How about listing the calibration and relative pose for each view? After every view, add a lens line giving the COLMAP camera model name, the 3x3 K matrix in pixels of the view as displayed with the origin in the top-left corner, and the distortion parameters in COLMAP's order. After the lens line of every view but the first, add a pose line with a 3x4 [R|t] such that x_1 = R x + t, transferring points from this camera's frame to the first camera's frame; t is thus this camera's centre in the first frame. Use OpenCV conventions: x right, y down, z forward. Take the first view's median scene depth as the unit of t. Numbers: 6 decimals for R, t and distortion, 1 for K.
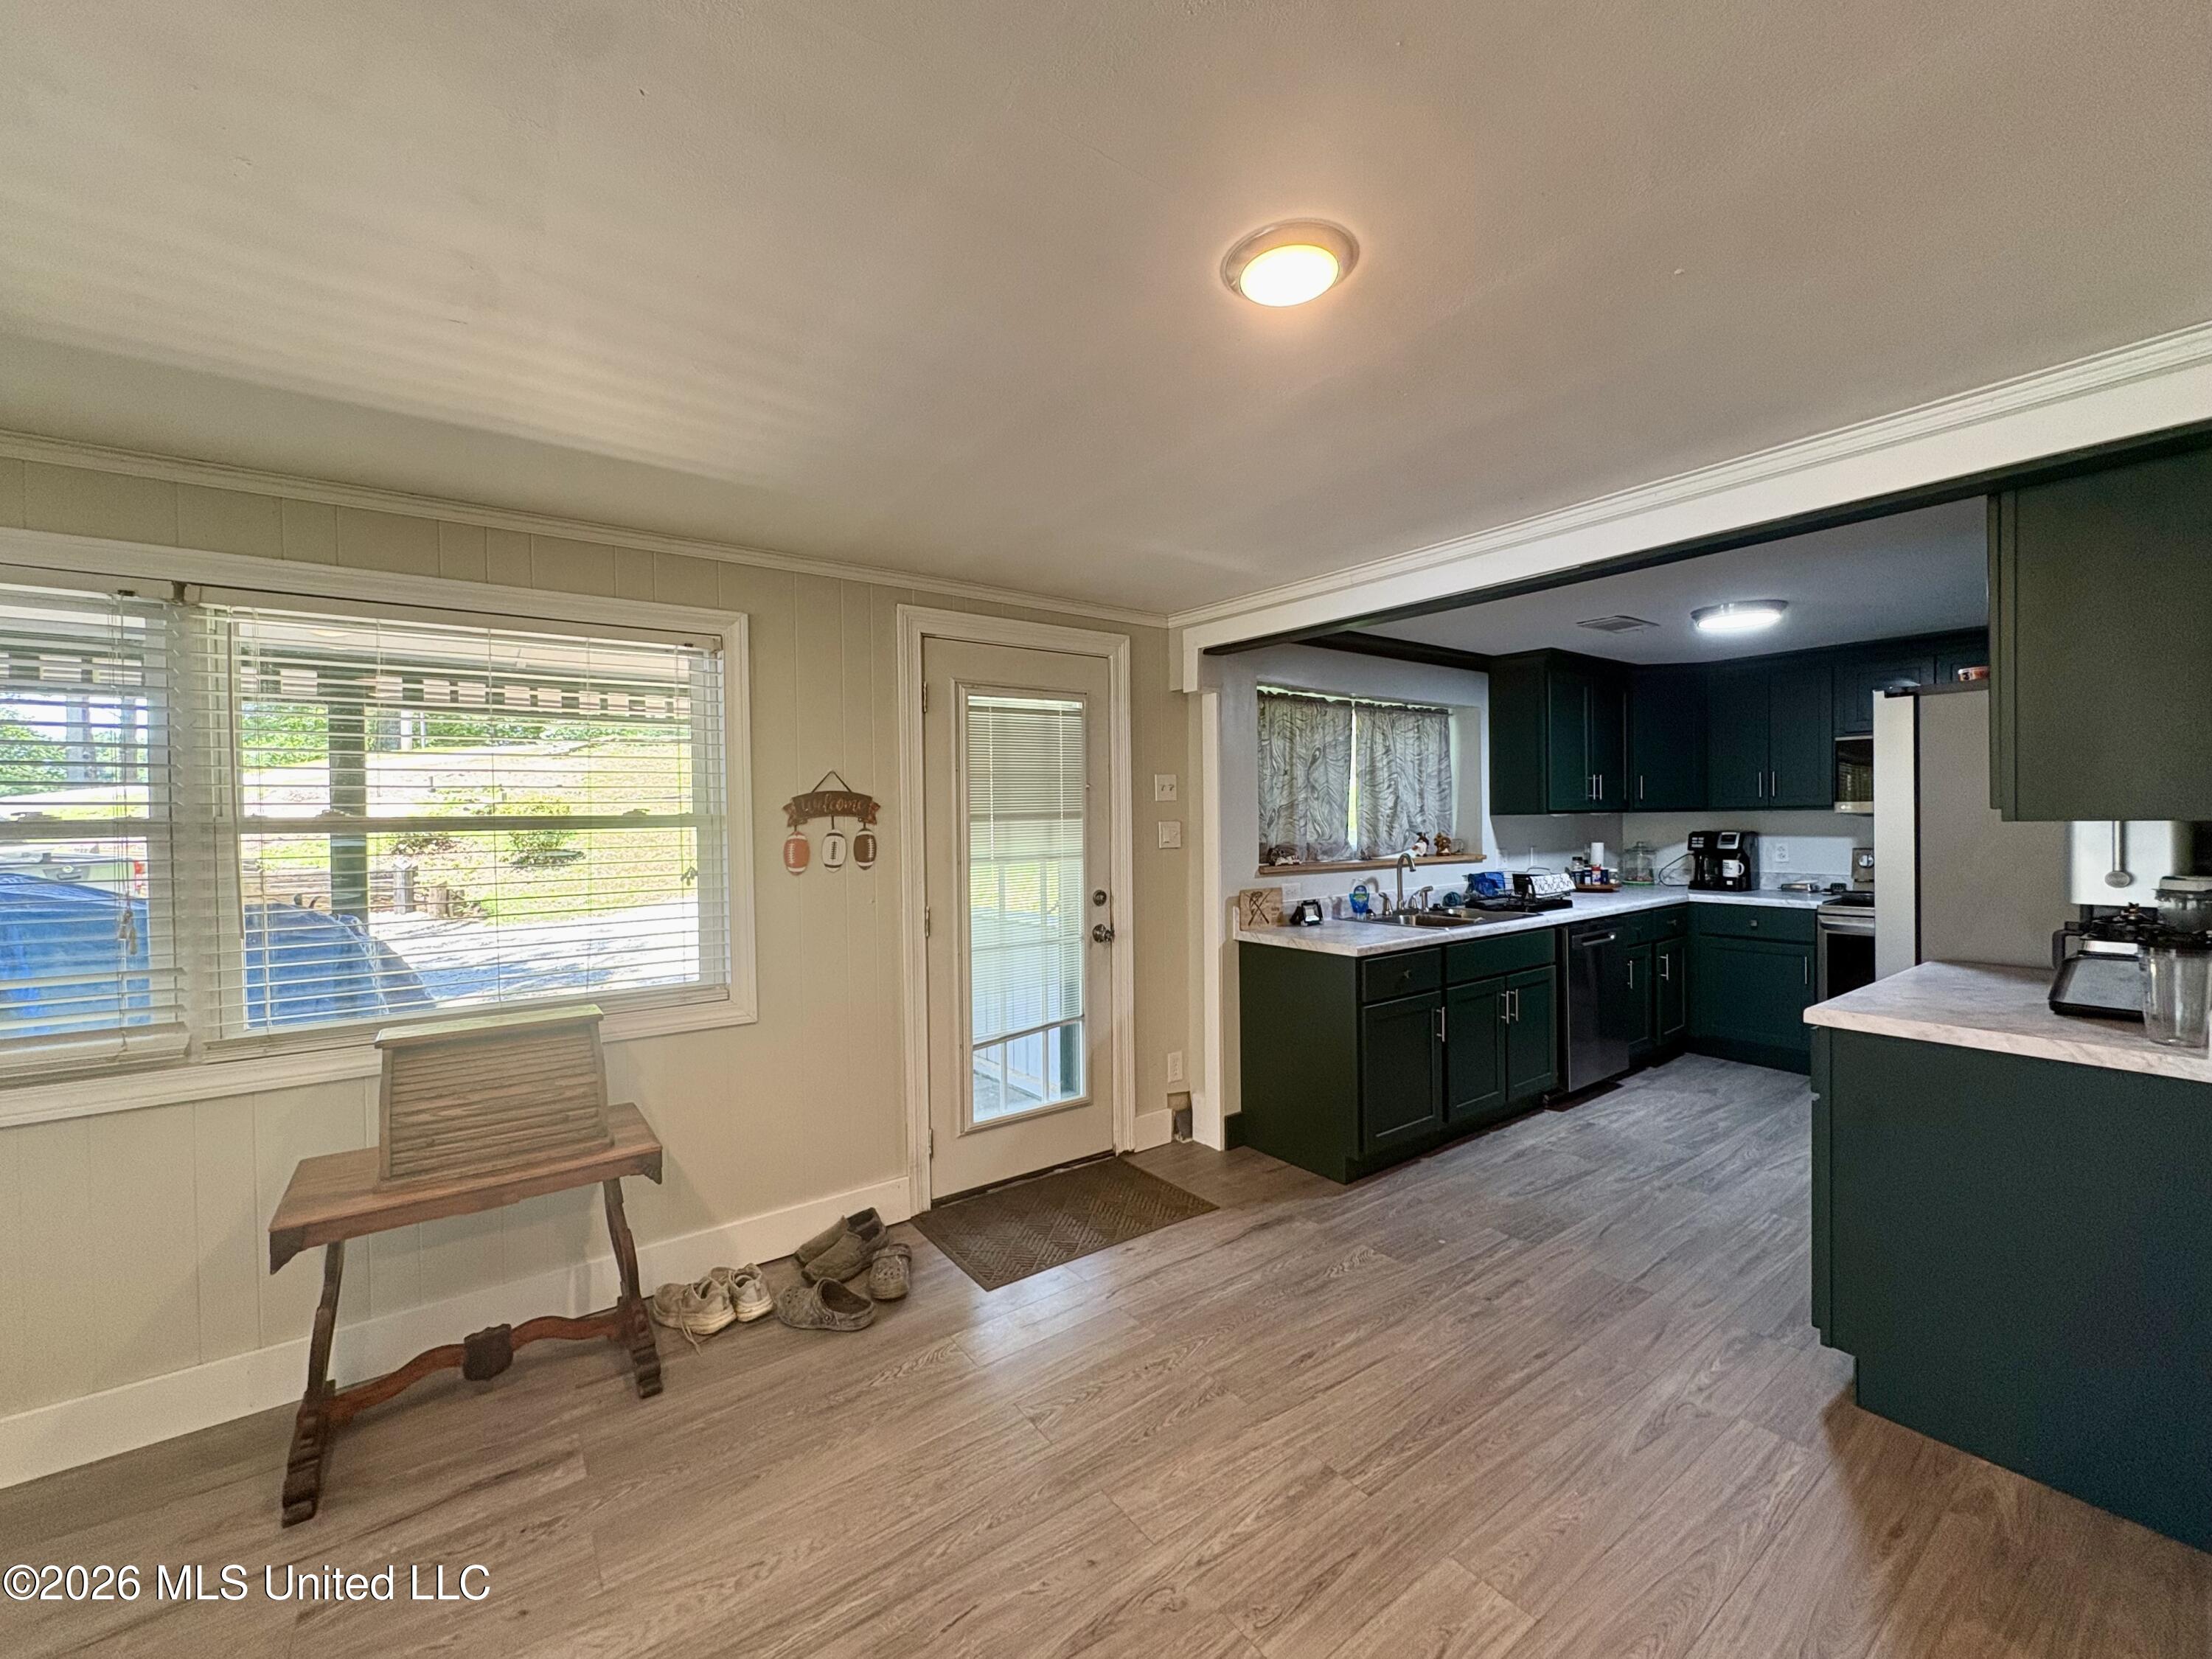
lens RADIAL K [[881.1, 0, 1107.4], [0, 881.1, 829.3], [0, 0, 1]] dist [0.000284, 0.000289]
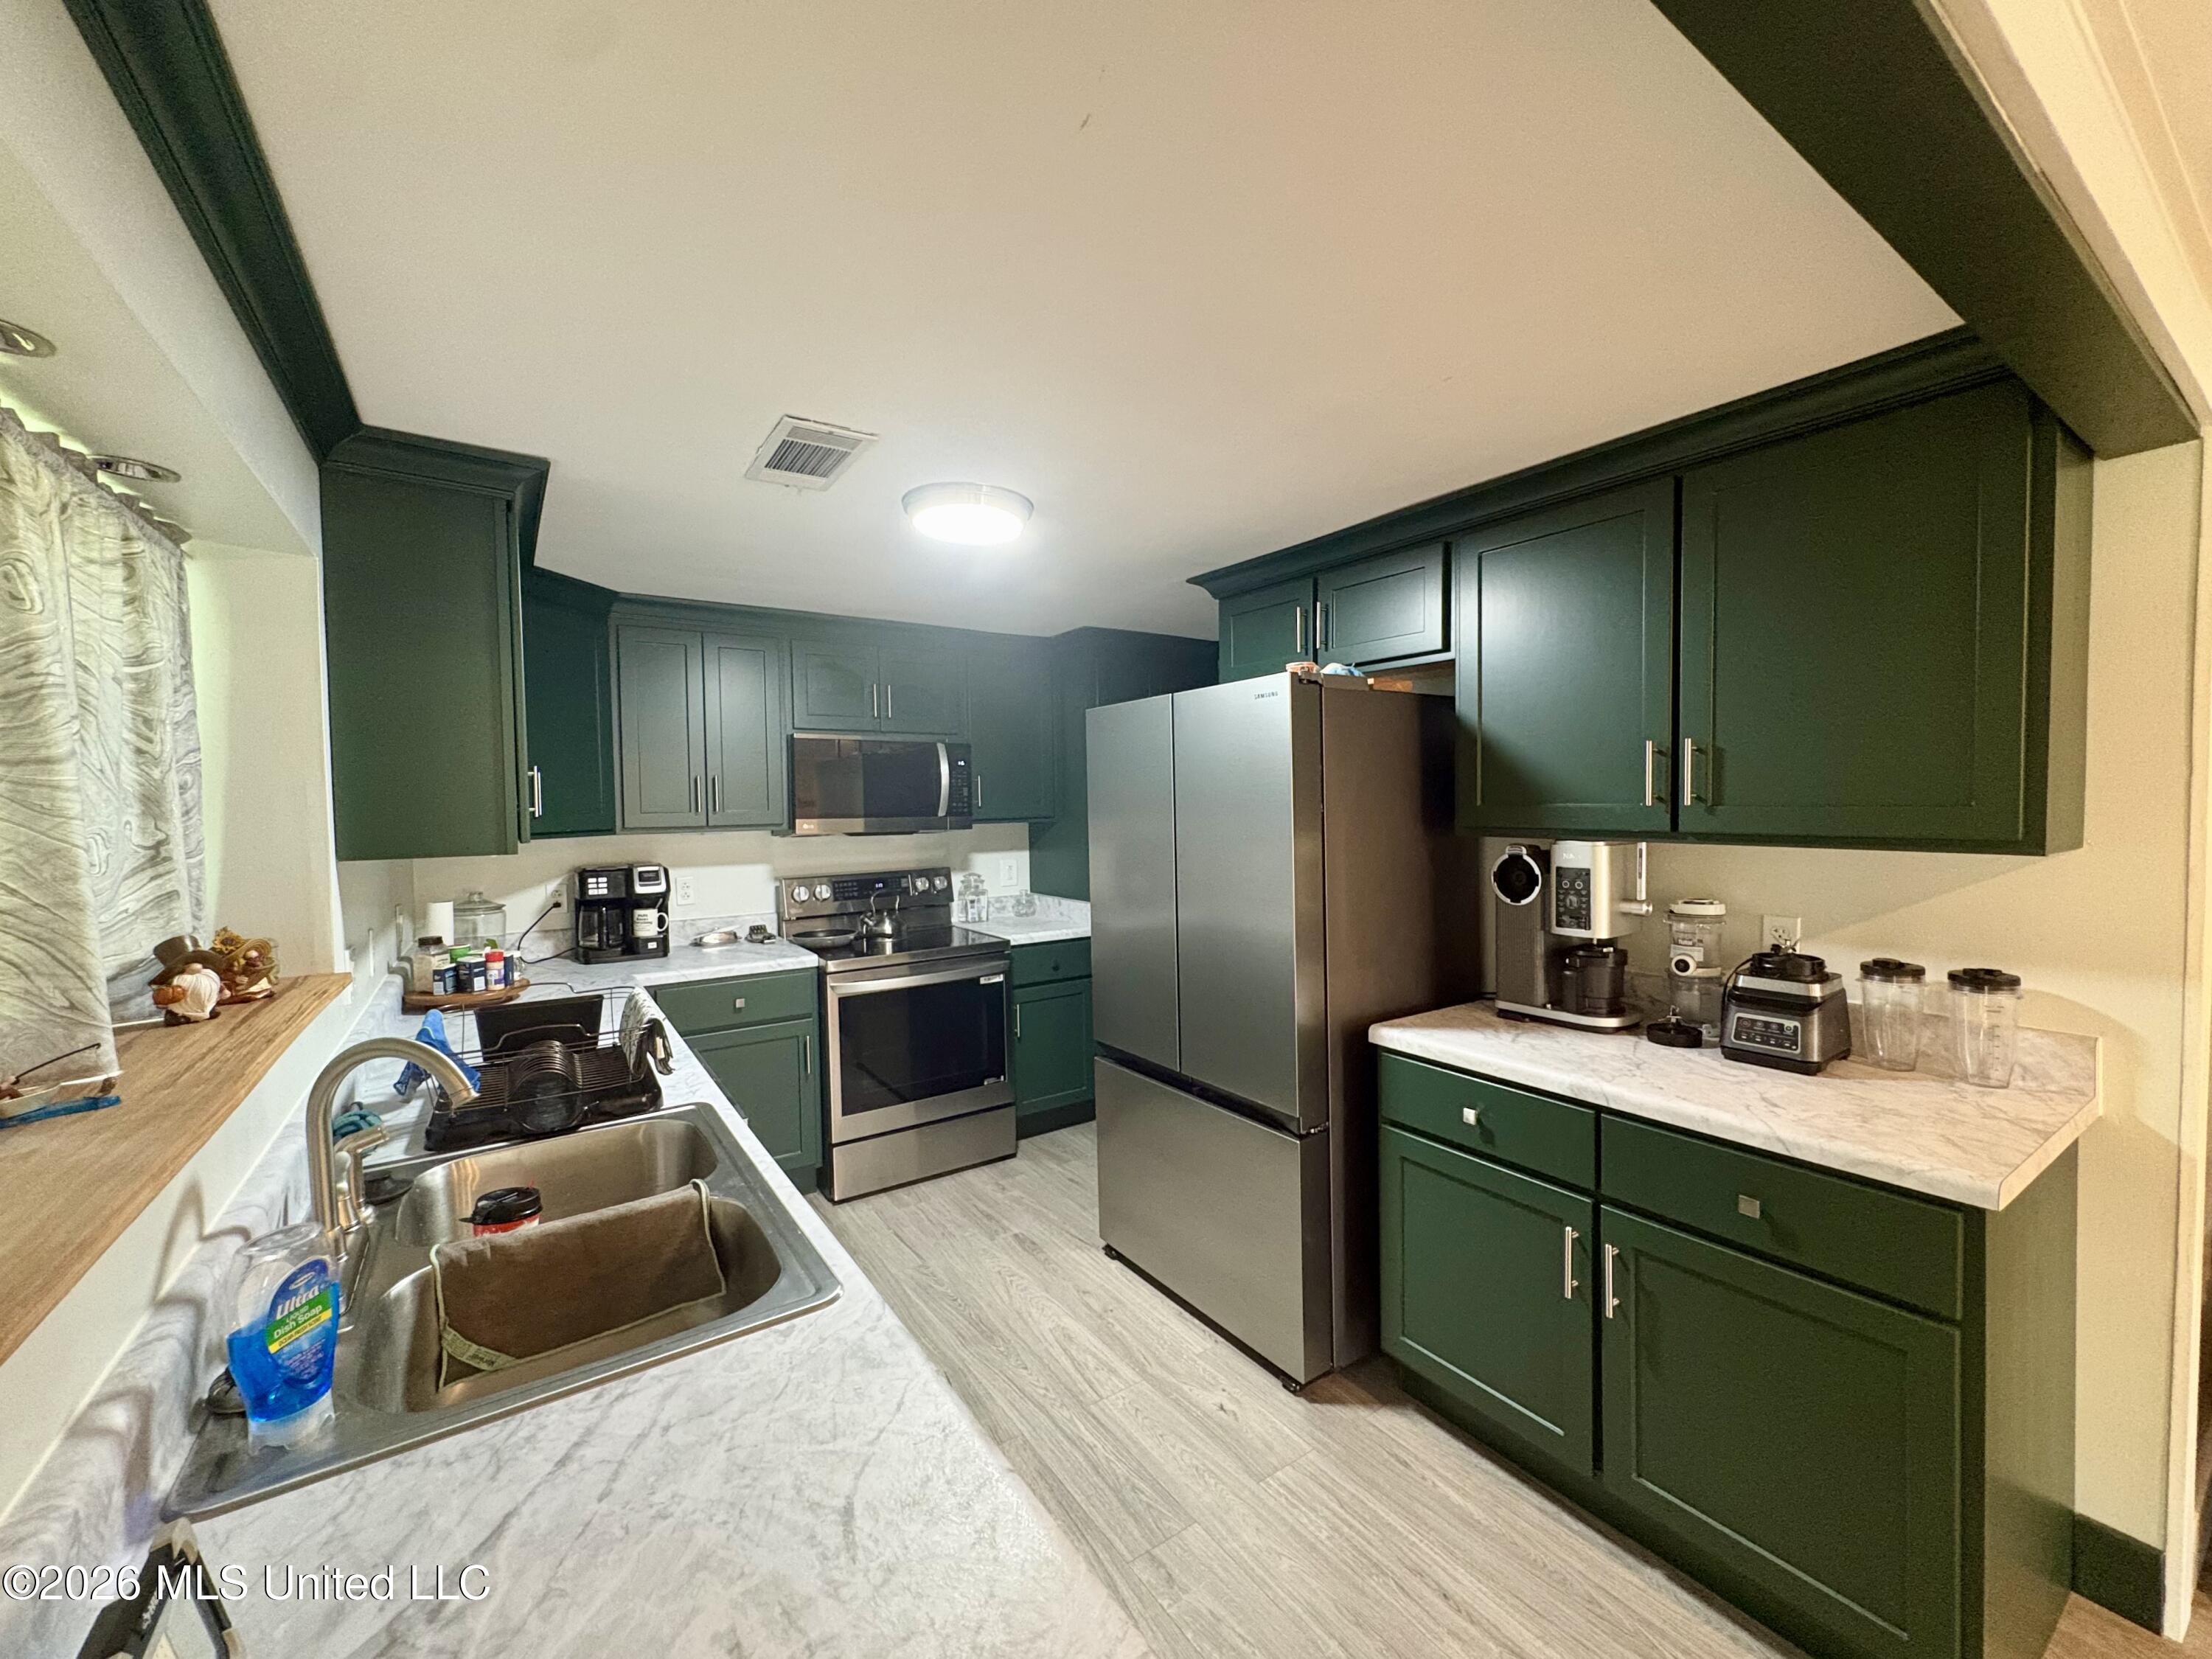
lens RADIAL K [[881.1, 0, 1107.4], [0, 881.1, 829.3], [0, 0, 1]] dist [0.000284, 0.000289]
pose [[0.037107, -0.018620, 0.999138, 0.107834], [0.030271, 0.999389, 0.017500, -0.034454], [-0.998853, 0.029596, 0.037648, 0.879667]]
